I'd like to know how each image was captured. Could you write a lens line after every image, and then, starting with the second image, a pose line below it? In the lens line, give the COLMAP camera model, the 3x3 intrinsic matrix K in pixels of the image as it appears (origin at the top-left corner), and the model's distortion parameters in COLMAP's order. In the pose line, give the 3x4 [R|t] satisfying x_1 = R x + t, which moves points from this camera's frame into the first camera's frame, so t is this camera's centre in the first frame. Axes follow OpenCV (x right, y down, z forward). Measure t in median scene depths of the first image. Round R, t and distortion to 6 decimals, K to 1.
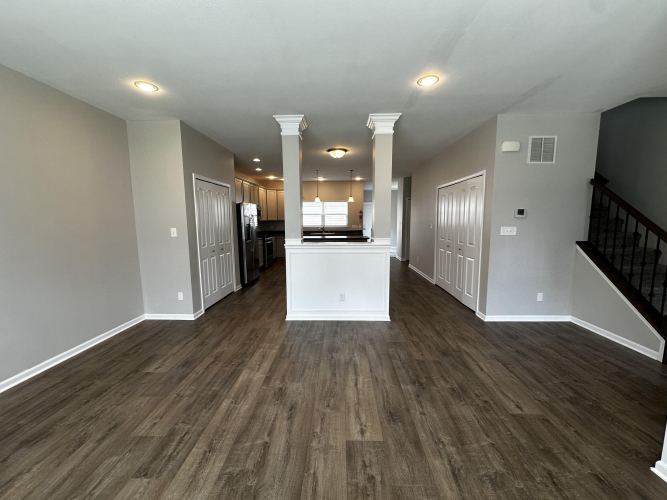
lens RADIAL K [[266.6, 0, 334.7], [0, 266.6, 249.0], [0, 0, 1]] dist [0.000512, 0.000703]
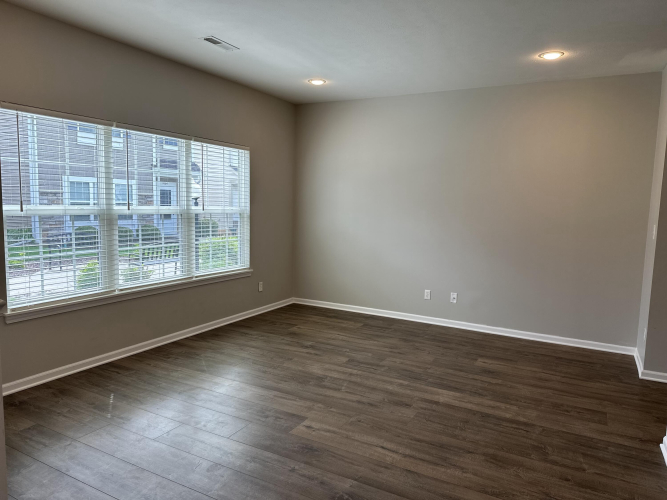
lens RADIAL K [[465.8, 0, 334.6], [0, 465.8, 250.6], [0, 0, 1]] dist [-0.009901, -0.004039]
pose [[-0.460433, 0.081990, -0.883900, 1.197760], [-0.124433, 0.979933, 0.155717, -0.165572], [0.878930, 0.181684, -0.440992, 1.374218]]
